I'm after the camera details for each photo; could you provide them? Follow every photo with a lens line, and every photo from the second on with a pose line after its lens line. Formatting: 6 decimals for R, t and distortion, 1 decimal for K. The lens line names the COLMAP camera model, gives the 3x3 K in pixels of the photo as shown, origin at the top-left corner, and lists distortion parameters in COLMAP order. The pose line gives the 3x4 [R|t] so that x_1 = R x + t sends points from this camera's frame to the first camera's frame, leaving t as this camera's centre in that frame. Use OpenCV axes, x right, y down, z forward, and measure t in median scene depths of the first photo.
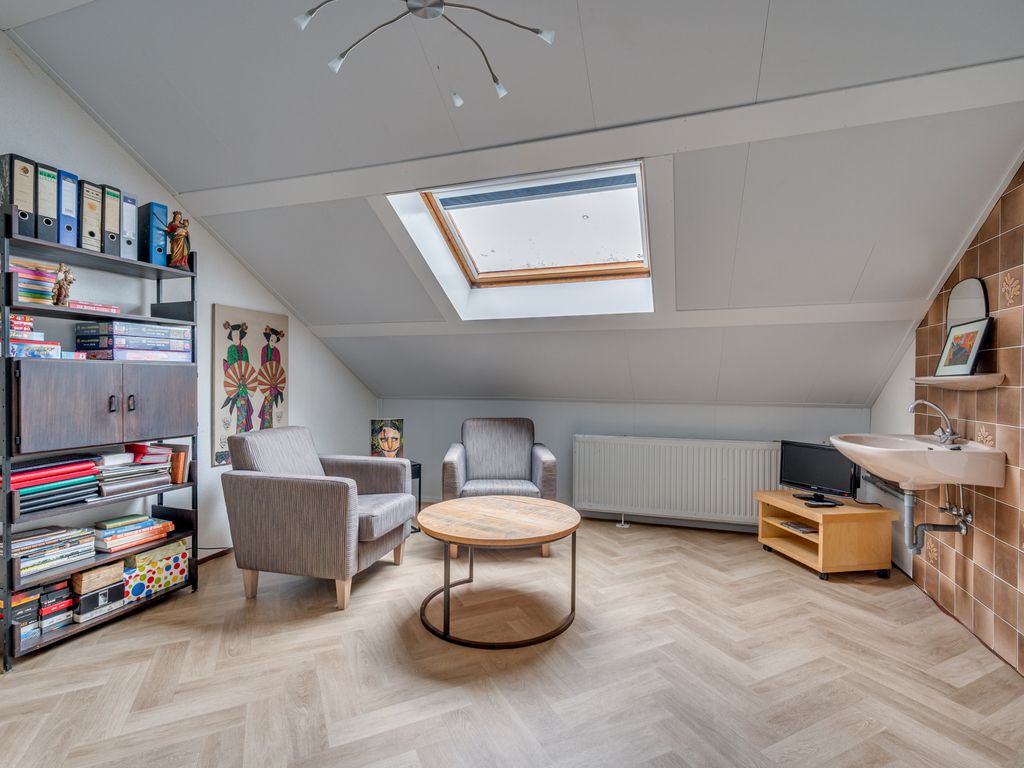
lens RADIAL K [[463.6, 0, 521.6], [0, 463.6, 385.9], [0, 0, 1]] dist [0.000570, -0.000214]
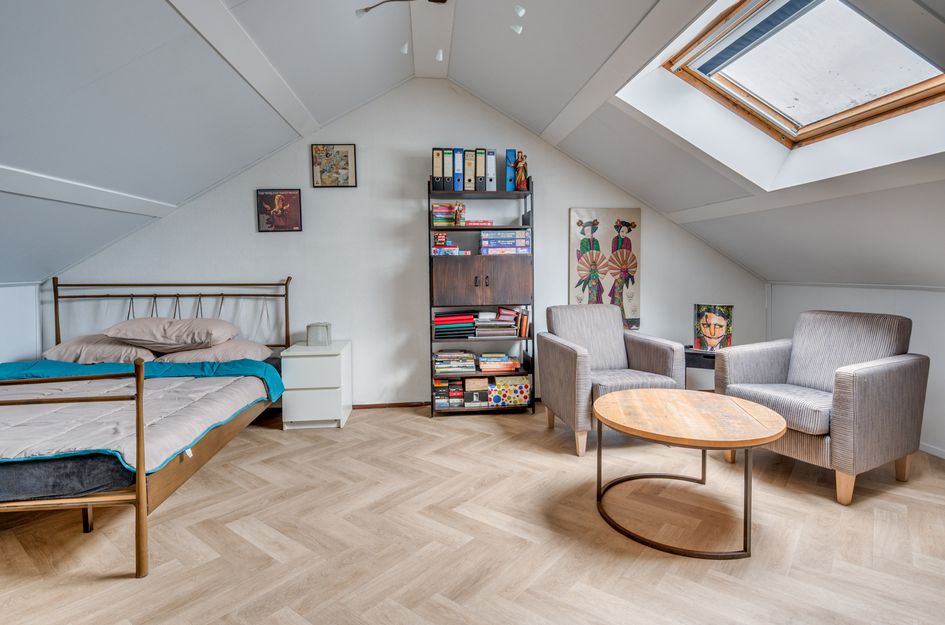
lens RADIAL K [[469.8, 0, 496.3], [0, 469.8, 282.2], [0, 0, 1]] dist [0.000152, -0.000307]
pose [[0.485232, 0.020208, -0.874152, 0.541055], [0.002244, 0.999701, 0.024355, 0.001269], [0.874383, -0.013779, 0.485042, 0.217125]]
